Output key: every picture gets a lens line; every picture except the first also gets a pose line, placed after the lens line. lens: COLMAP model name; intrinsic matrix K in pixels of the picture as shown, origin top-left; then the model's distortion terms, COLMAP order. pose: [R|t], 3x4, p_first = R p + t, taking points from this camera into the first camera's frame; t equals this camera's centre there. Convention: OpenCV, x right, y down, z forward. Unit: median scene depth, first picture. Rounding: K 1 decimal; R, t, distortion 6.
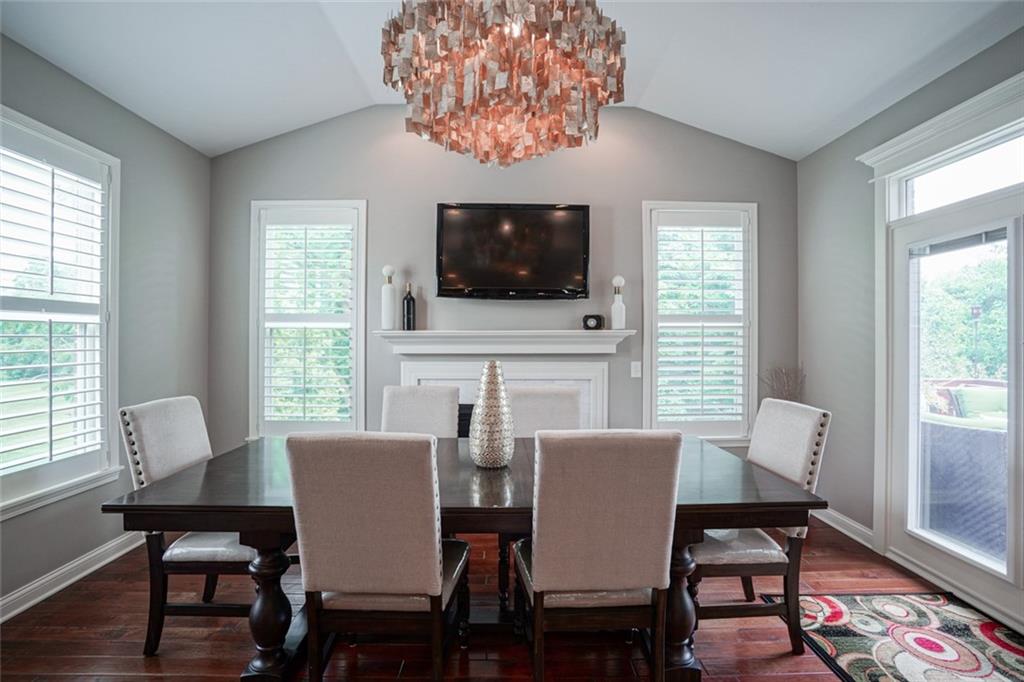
lens RADIAL K [[480.0, 0, 507.6], [0, 480.0, 341.8], [0, 0, 1]] dist [-0.053732, 0.017684]
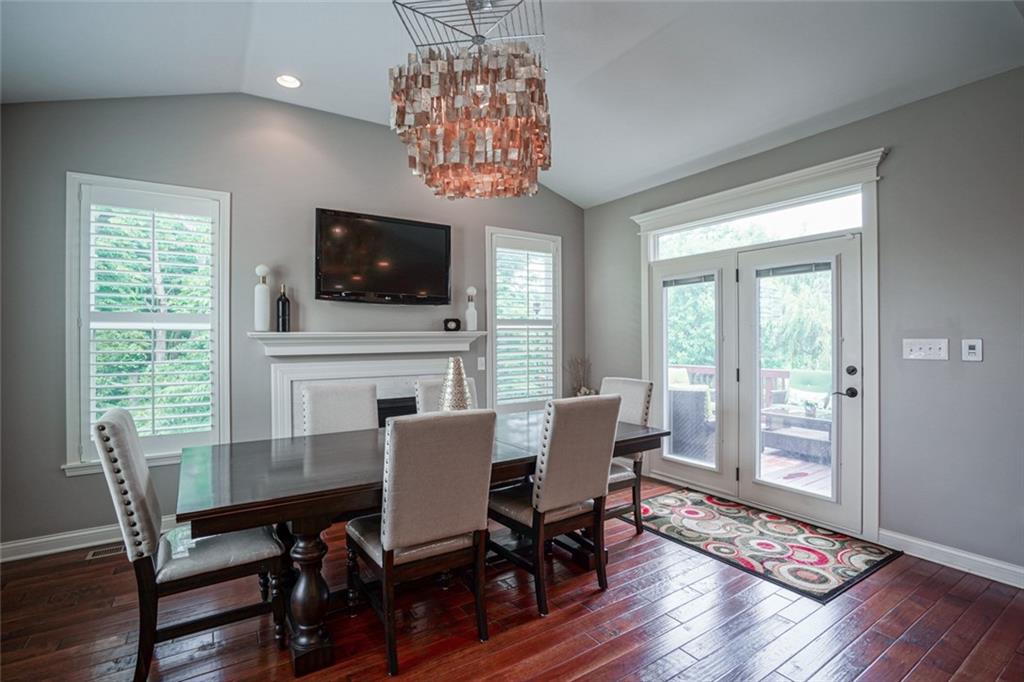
lens RADIAL K [[480.0, 0, 509.3], [0, 480.0, 347.4], [0, 0, 1]] dist [-0.053732, 0.017684]
pose [[0.846462, -0.017291, 0.532168, -0.341918], [0.010572, 0.999821, 0.015671, -0.002274], [-0.532344, -0.007639, 0.846494, -0.081186]]
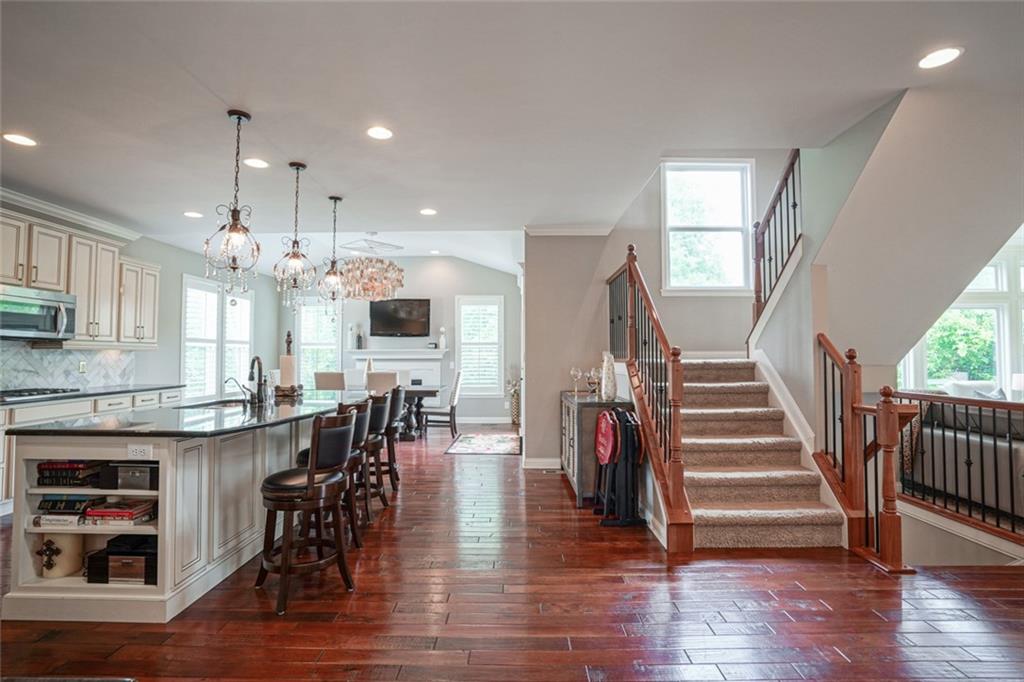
lens RADIAL K [[480.0, 0, 507.5], [0, 480.0, 340.5], [0, 0, 1]] dist [-0.053732, 0.017684]
pose [[0.999702, -0.004316, -0.024035, 0.640885], [0.003437, 0.999328, -0.036487, 0.023423], [0.024177, 0.036393, 0.999045, -1.497678]]
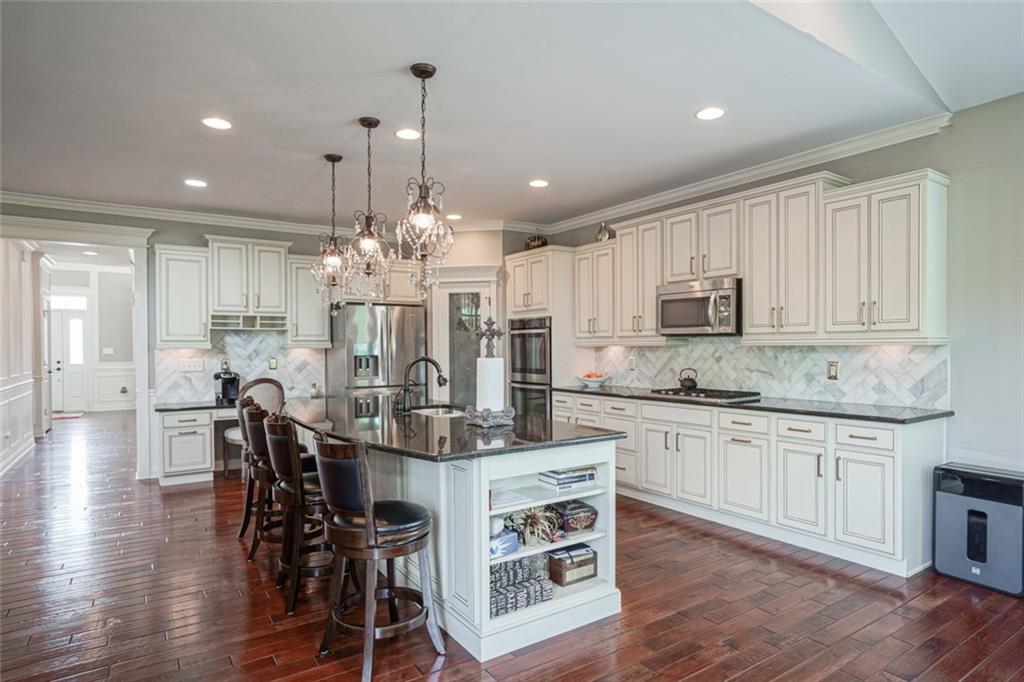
lens RADIAL K [[582.5, 0, 535.3], [0, 582.5, 354.7], [0, 0, 1]] dist [-0.017436, 0.009680]
pose [[-0.827352, 0.007760, -0.561631, 0.497293], [-0.001194, 0.999878, 0.015575, -0.001907], [0.561683, 0.013557, -0.827241, 0.466694]]
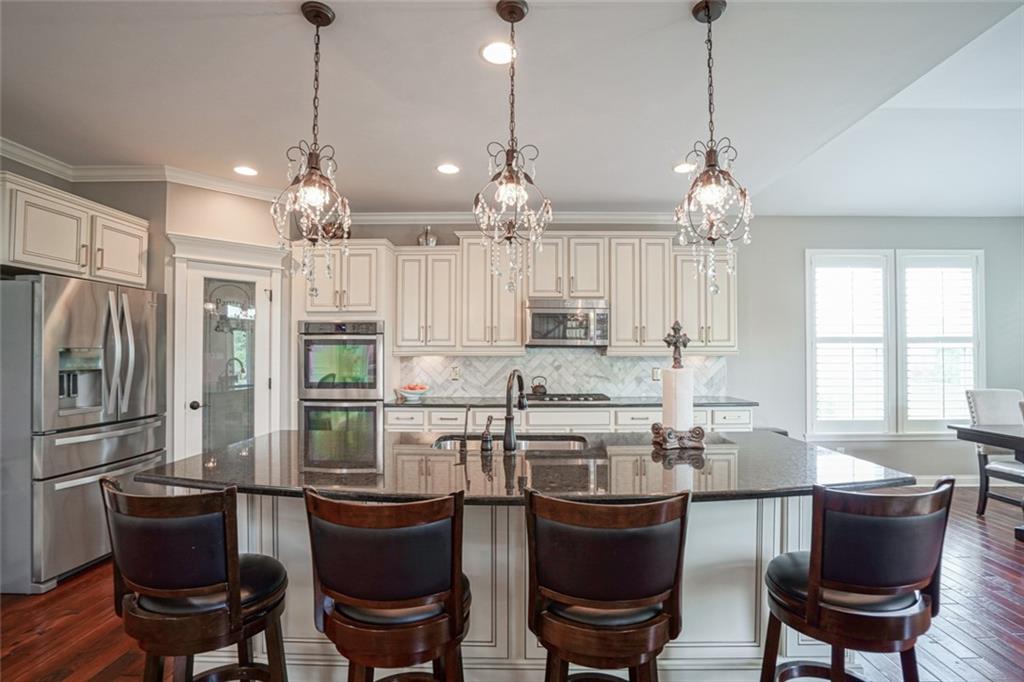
lens RADIAL K [[480.0, 0, 525.8], [0, 480.0, 350.6], [0, 0, 1]] dist [-0.053732, 0.017684]
pose [[-0.020619, -0.020565, -0.999576, 0.686424], [-0.004064, 0.999782, -0.020486, 0.010637], [0.999779, 0.003640, -0.020698, -0.492329]]
